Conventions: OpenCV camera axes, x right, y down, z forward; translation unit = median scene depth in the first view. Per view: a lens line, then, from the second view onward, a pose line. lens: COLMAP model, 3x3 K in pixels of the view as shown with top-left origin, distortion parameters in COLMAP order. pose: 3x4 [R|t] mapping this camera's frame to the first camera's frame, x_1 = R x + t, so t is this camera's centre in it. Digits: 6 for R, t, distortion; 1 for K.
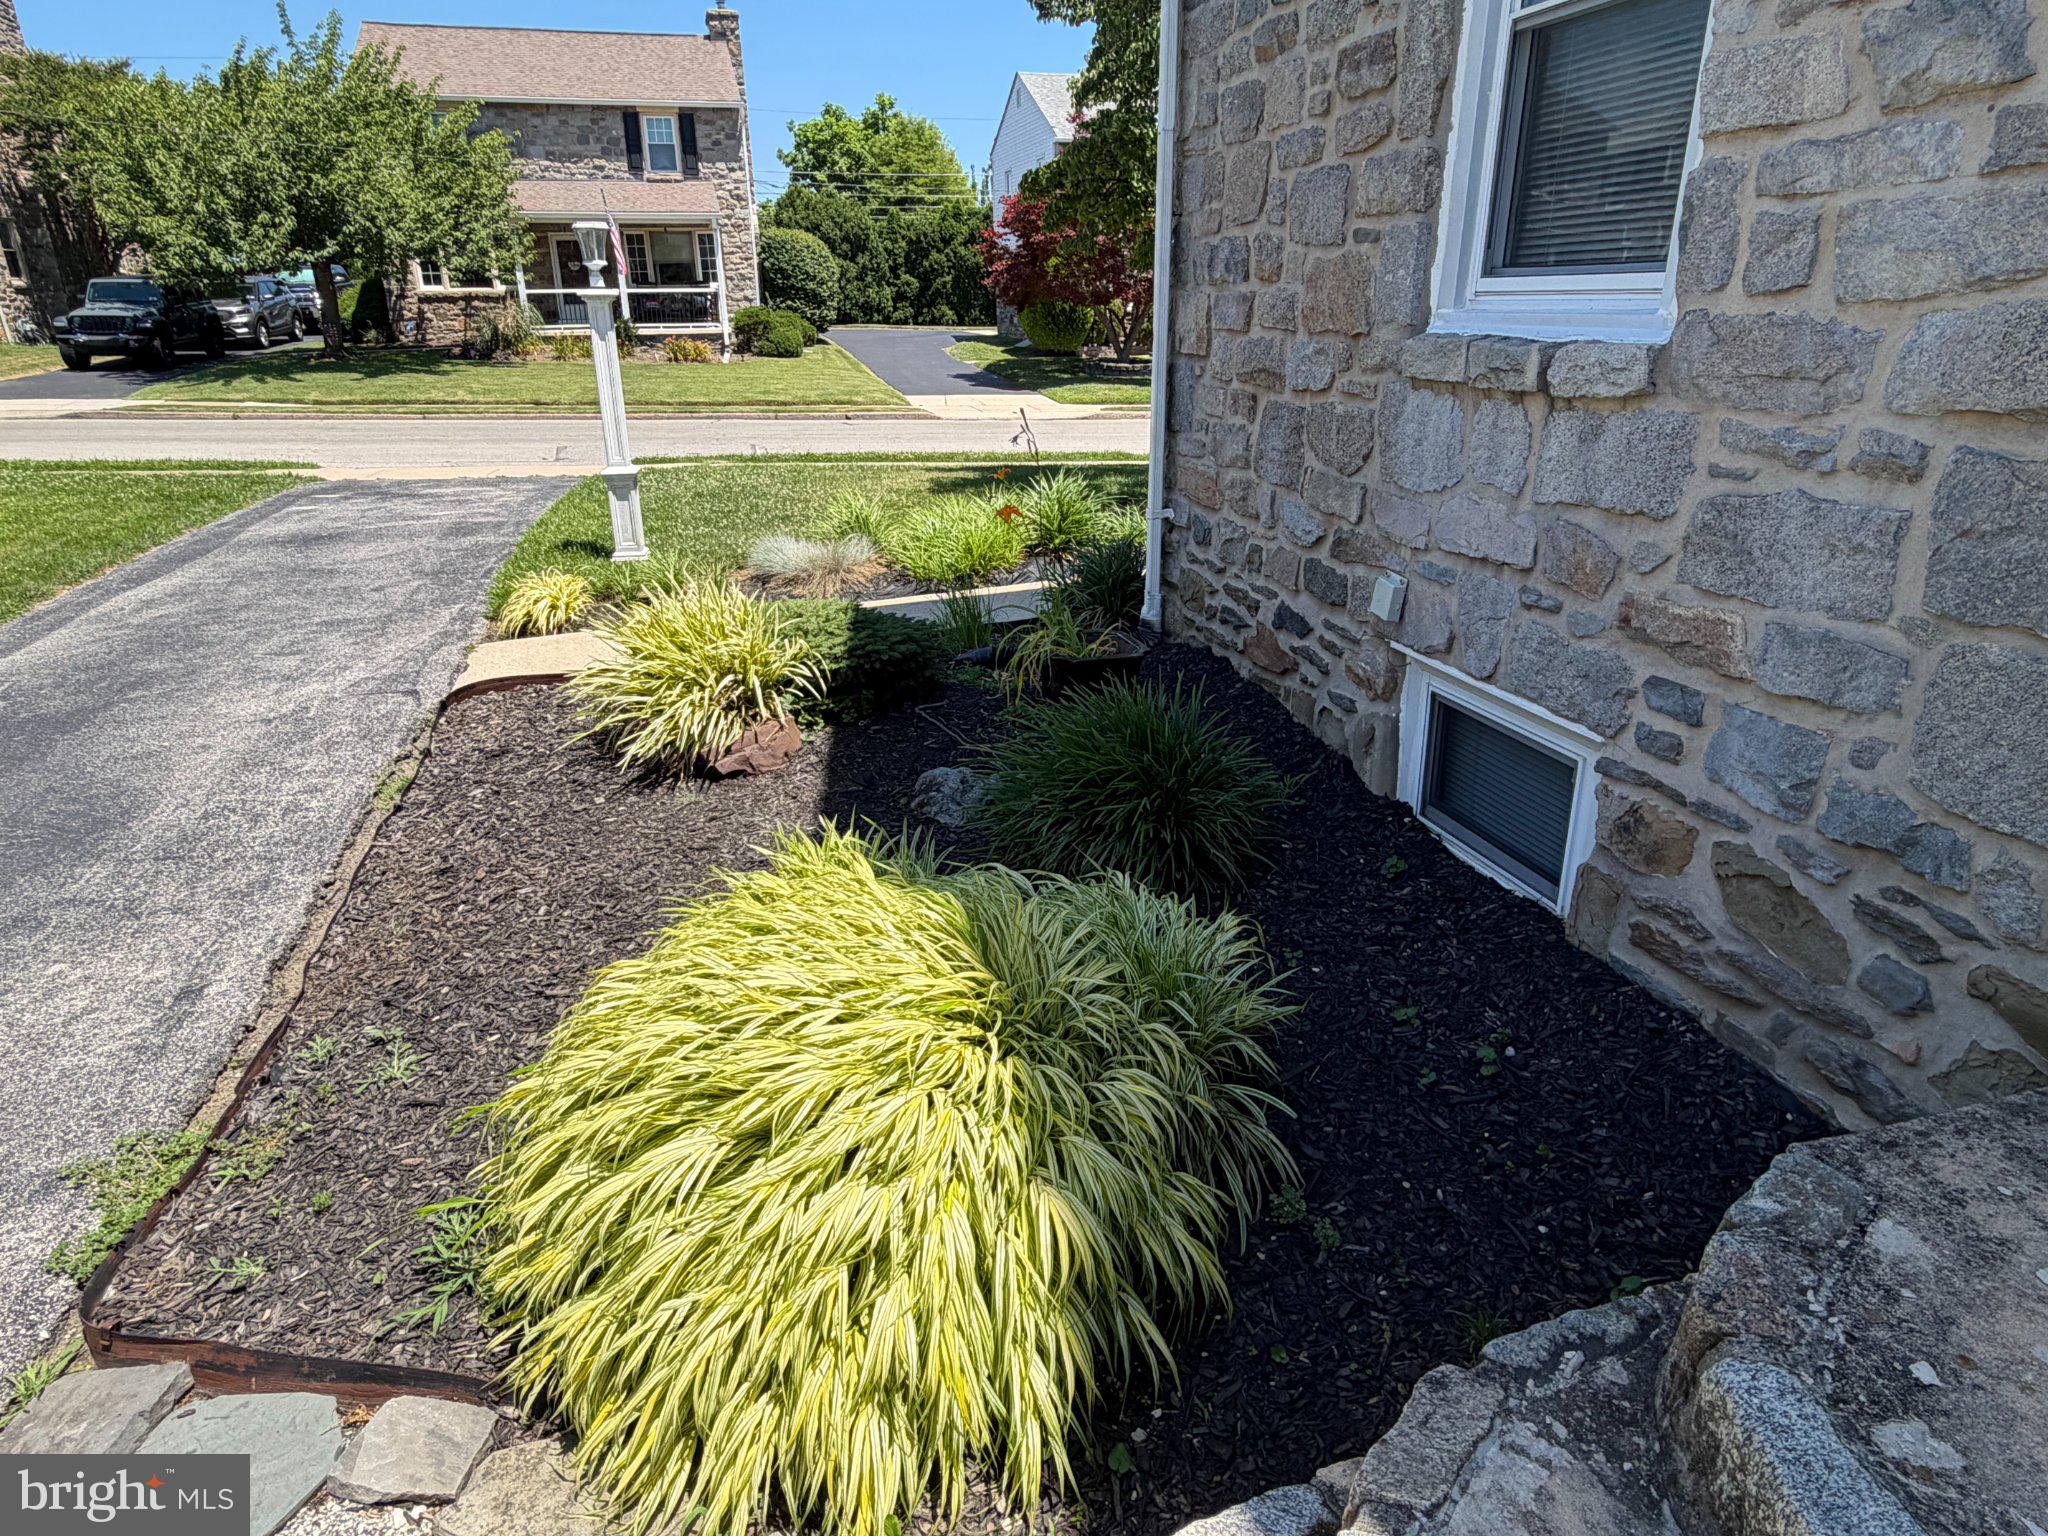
lens RADIAL K [[1204.0, 0, 1017.0], [0, 1204.0, 778.1], [0, 0, 1]] dist [-0.003443, -0.000550]
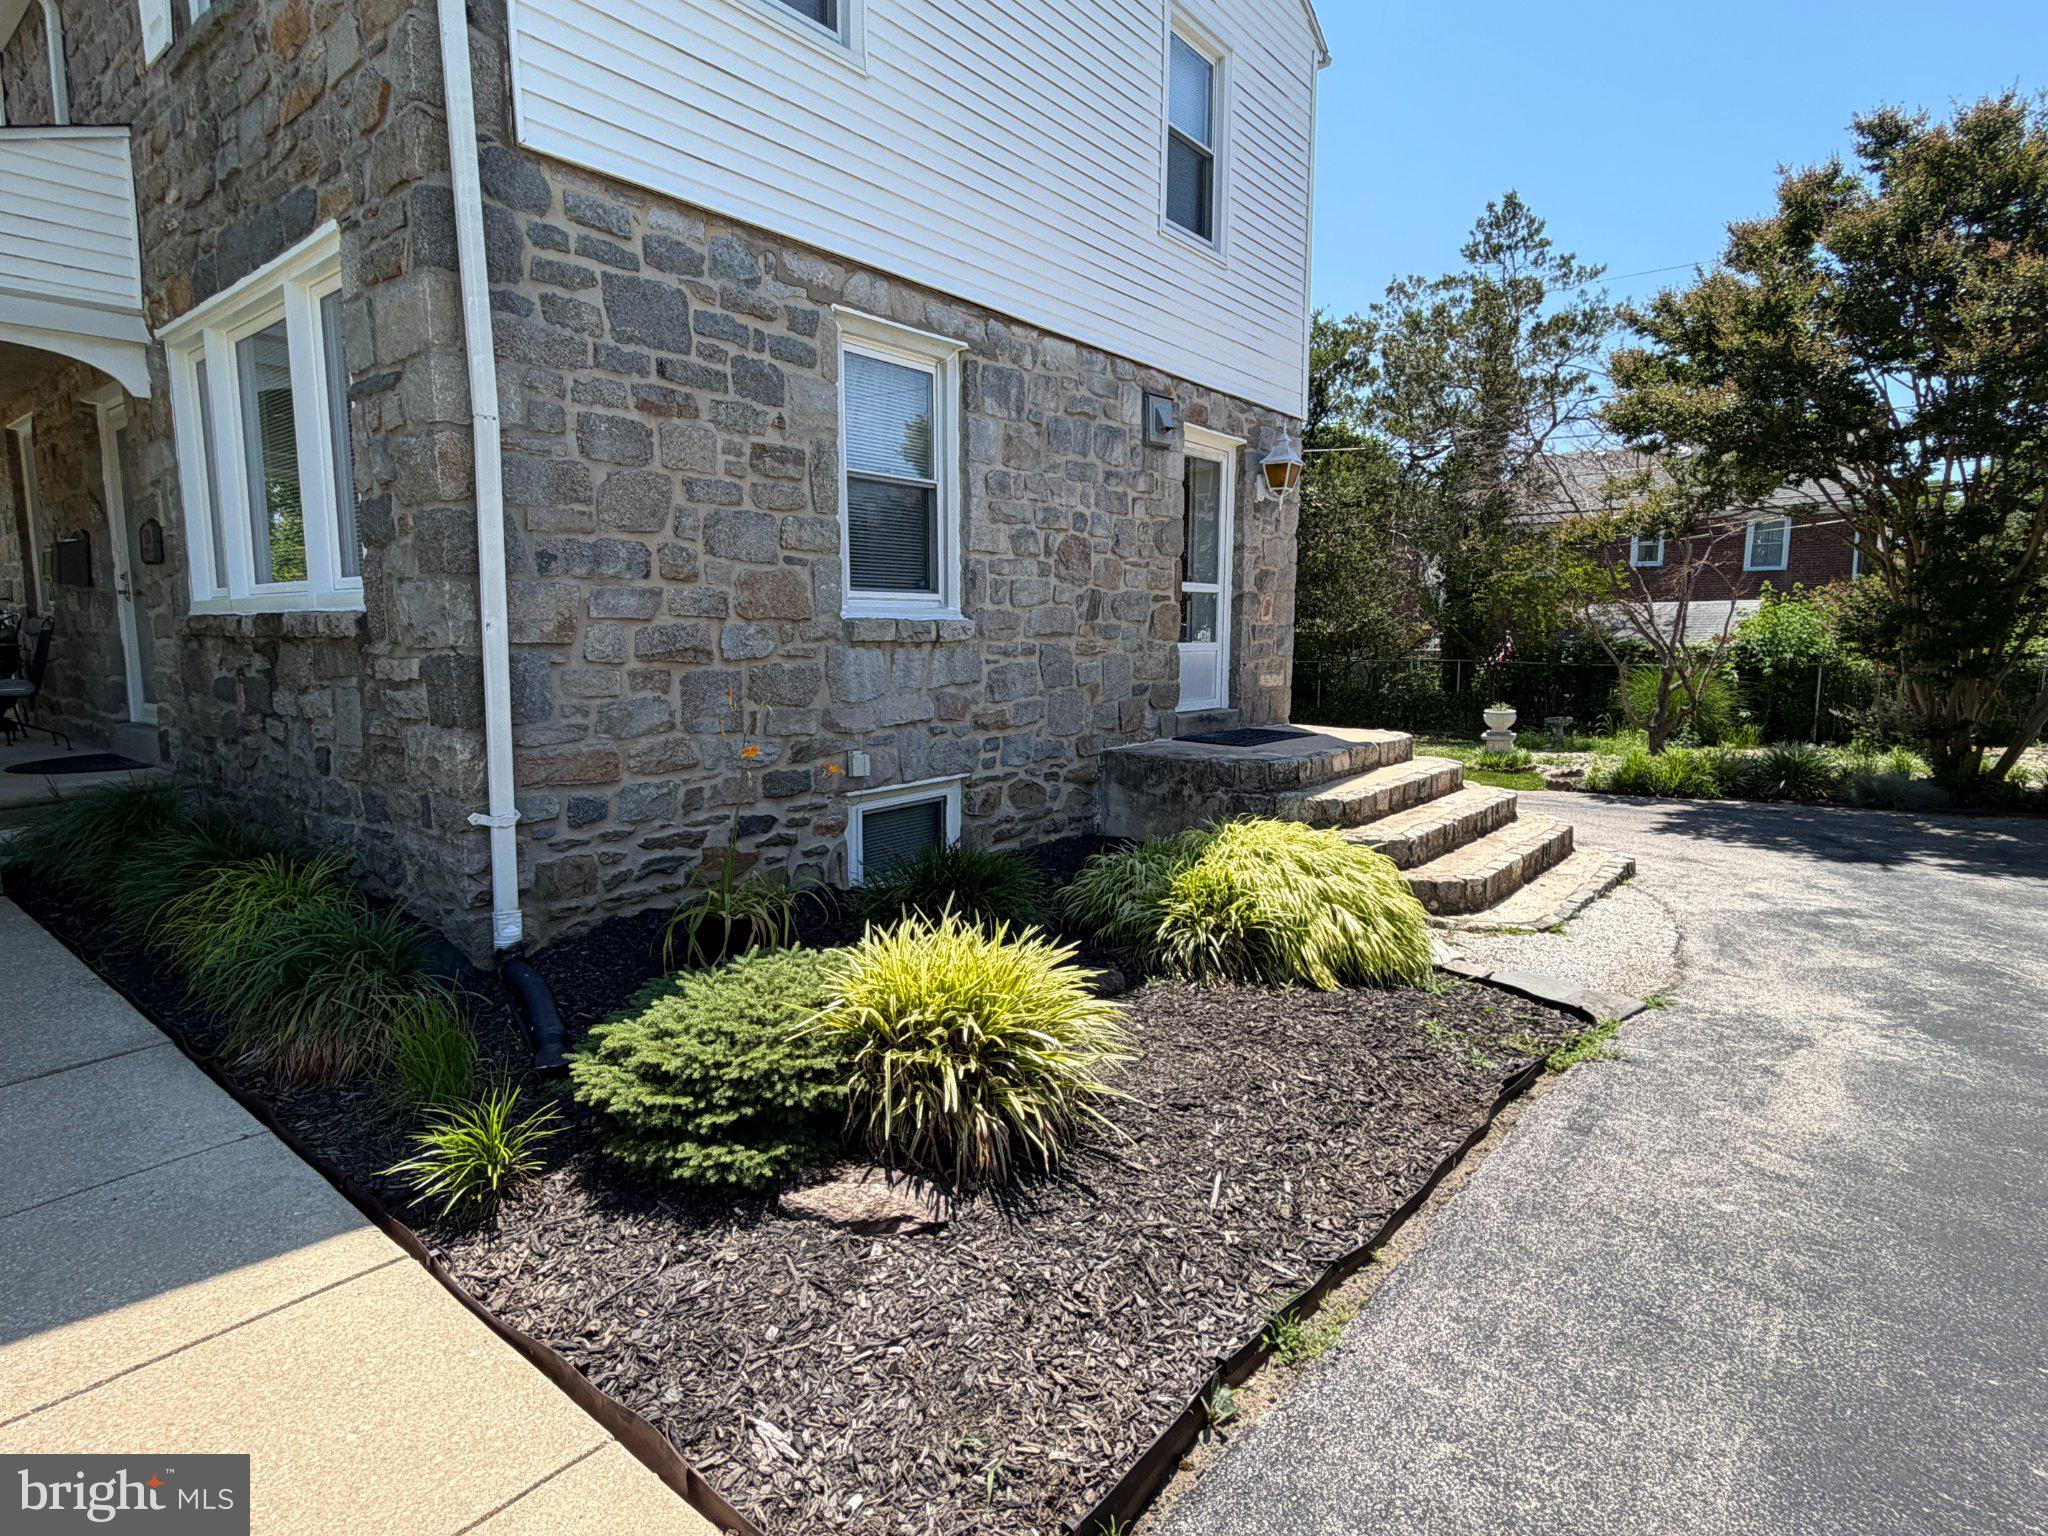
lens RADIAL K [[1078.5, 0, 1017.6], [0, 1078.5, 772.0], [0, 0, 1]] dist [-0.000234, 0.000345]
pose [[-0.582127, -0.096237, 0.807383, -1.132772], [0.304918, 0.894668, 0.326488, -0.611692], [-0.753760, 0.436243, -0.491465, 1.698743]]
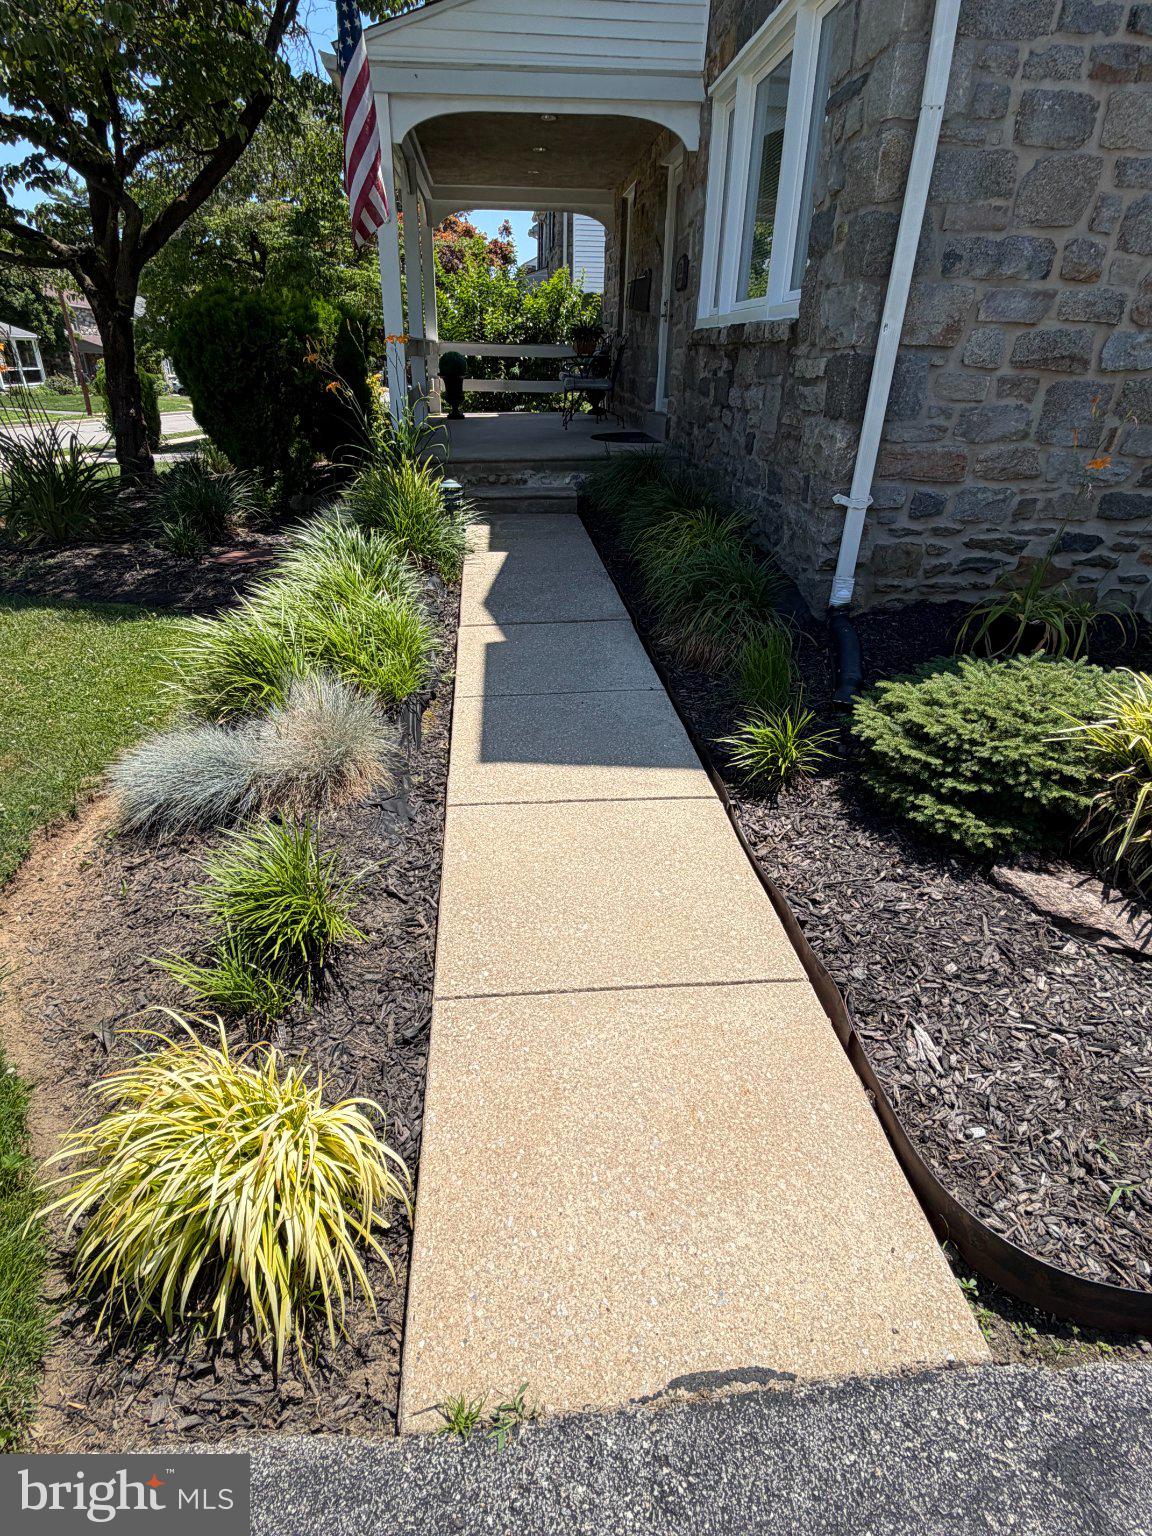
lens RADIAL K [[808.9, 0, 580.9], [0, 808.9, 763.3], [0, 0, 1]] dist [-0.000234, 0.000345]
pose [[0.170446, -0.429552, 0.886811, -1.044394], [0.343422, 0.869448, 0.355136, -0.562207], [-0.923585, 0.244019, 0.295712, 1.675155]]
